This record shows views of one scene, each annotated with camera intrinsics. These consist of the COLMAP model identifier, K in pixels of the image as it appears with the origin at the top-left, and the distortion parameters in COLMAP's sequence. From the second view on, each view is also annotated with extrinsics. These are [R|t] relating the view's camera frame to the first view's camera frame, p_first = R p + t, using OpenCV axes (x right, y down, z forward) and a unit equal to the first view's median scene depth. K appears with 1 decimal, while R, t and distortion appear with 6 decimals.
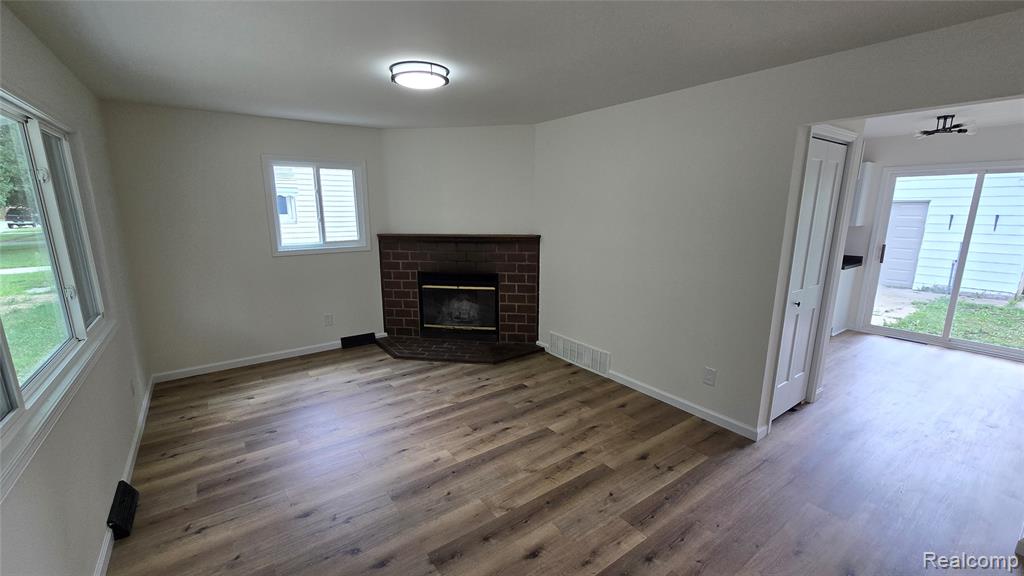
lens RADIAL K [[417.0, 0, 509.3], [0, 417.0, 293.0], [0, 0, 1]] dist [-0.000426, 0.000272]
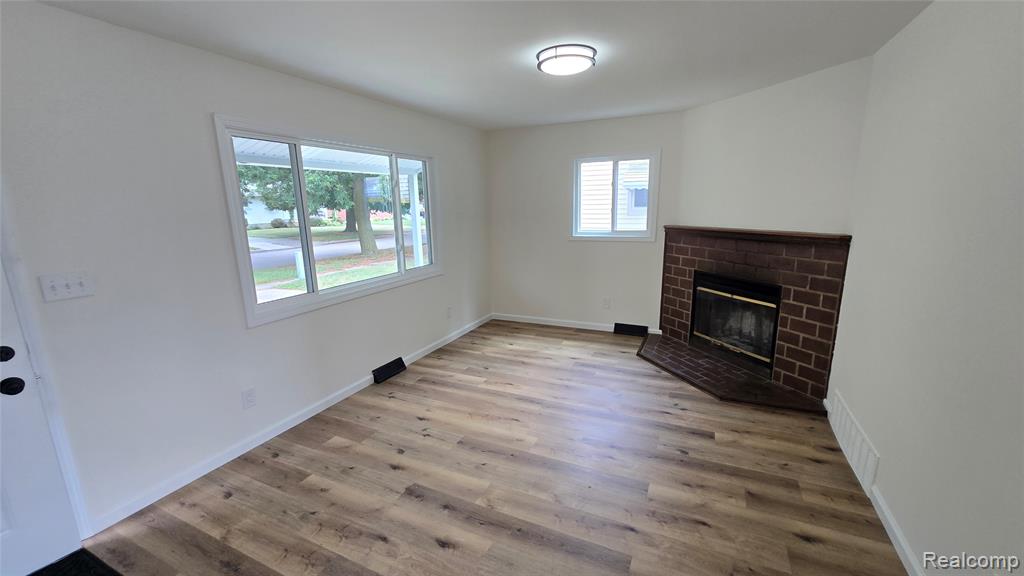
lens RADIAL K [[417.0, 0, 509.3], [0, 417.0, 293.0], [0, 0, 1]] dist [-0.000426, 0.000272]
pose [[0.478831, 0.174207, -0.860449, 0.397189], [-0.160899, 0.980927, 0.109061, -0.041578], [0.863037, 0.086223, 0.497728, 0.265228]]
